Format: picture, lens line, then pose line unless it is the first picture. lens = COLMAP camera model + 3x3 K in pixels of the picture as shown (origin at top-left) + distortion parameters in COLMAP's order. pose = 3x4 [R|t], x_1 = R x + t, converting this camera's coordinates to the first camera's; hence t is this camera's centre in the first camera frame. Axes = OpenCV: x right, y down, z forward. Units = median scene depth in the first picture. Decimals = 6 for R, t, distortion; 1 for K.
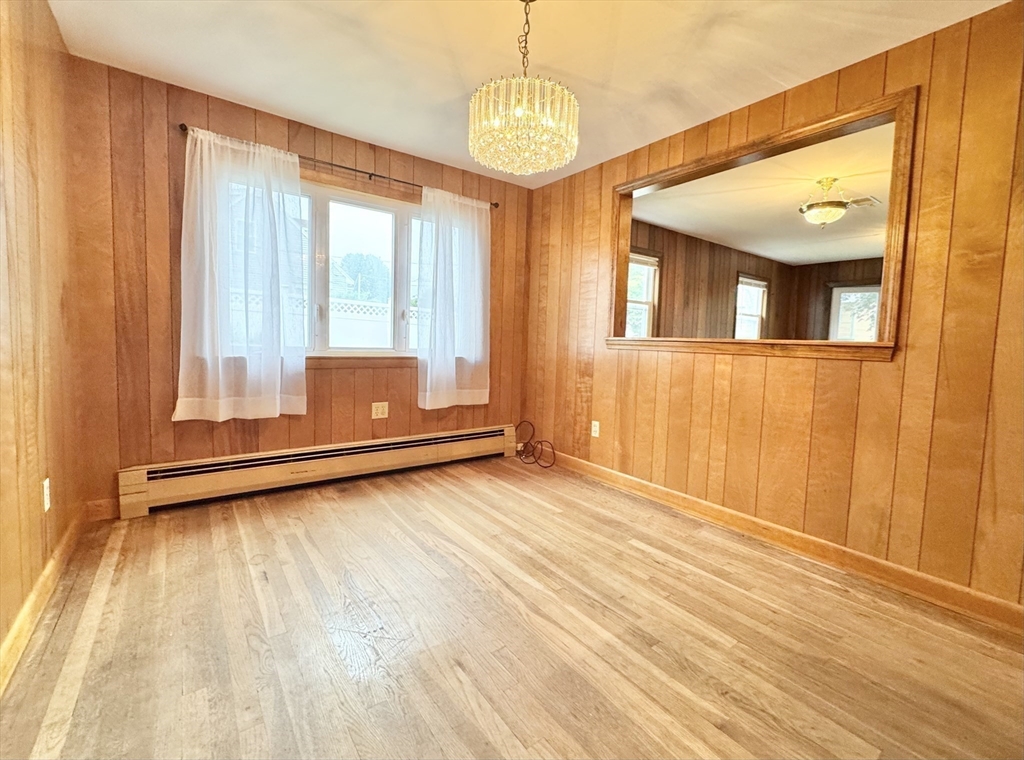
lens RADIAL K [[441.1, 0, 514.4], [0, 441.1, 369.9], [0, 0, 1]] dist [0.001324, 0.000166]
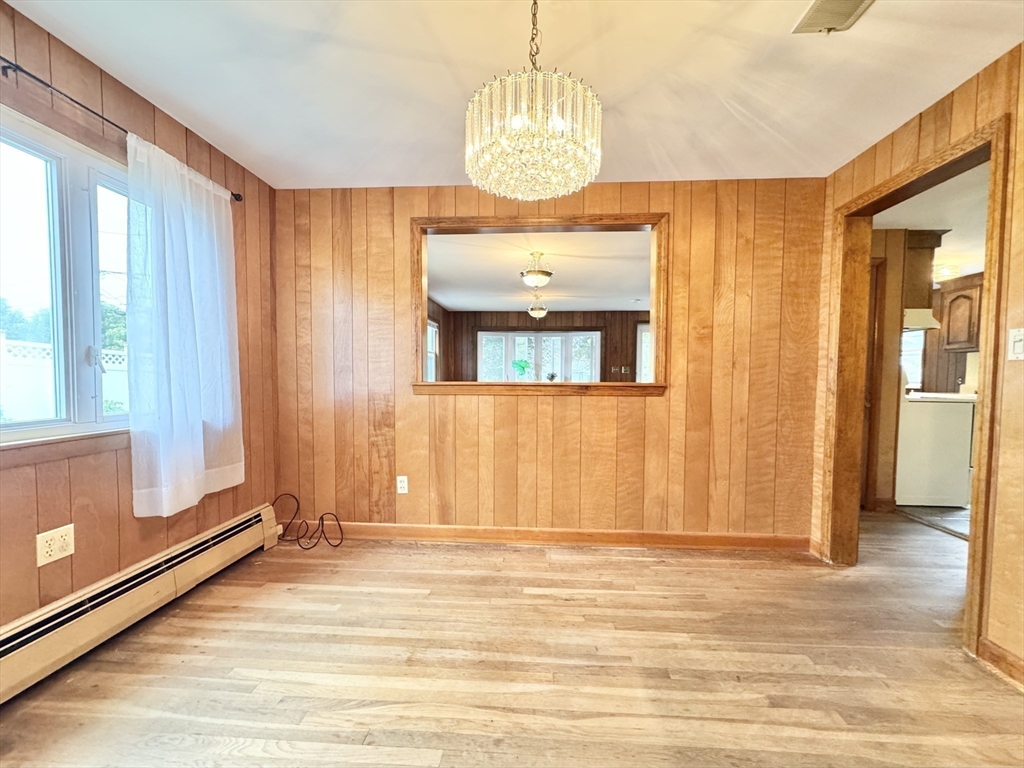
lens RADIAL K [[420.8, 0, 512.7], [0, 420.8, 395.0], [0, 0, 1]] dist [-0.001320, -0.000011]
pose [[0.646366, -0.063962, 0.760342, -0.347111], [0.068744, 0.997309, 0.025458, -0.060114], [-0.759925, 0.035814, 0.649024, 0.305406]]
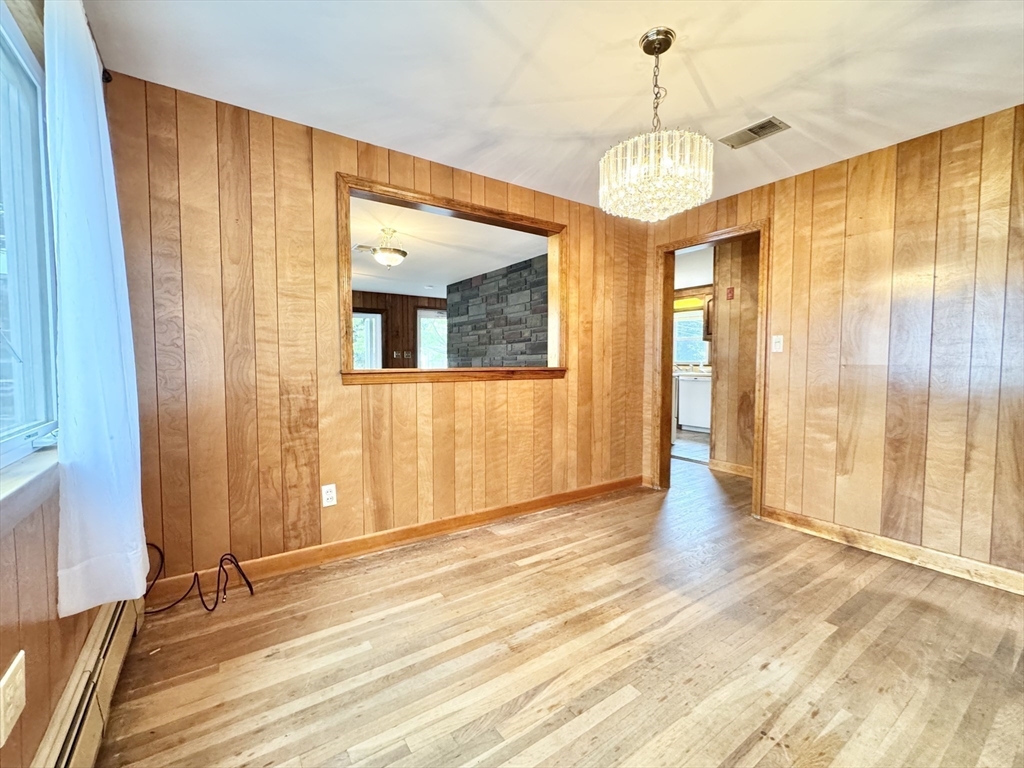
lens RADIAL K [[437.2, 0, 512.0], [0, 437.2, 384.0], [0, 0, 1]] dist [-0.001326, 0.000197]
pose [[0.034538, -0.085126, 0.995771, -0.579228], [0.070265, 0.994107, 0.082546, -0.099955], [-0.996930, 0.067117, 0.040316, 0.738487]]
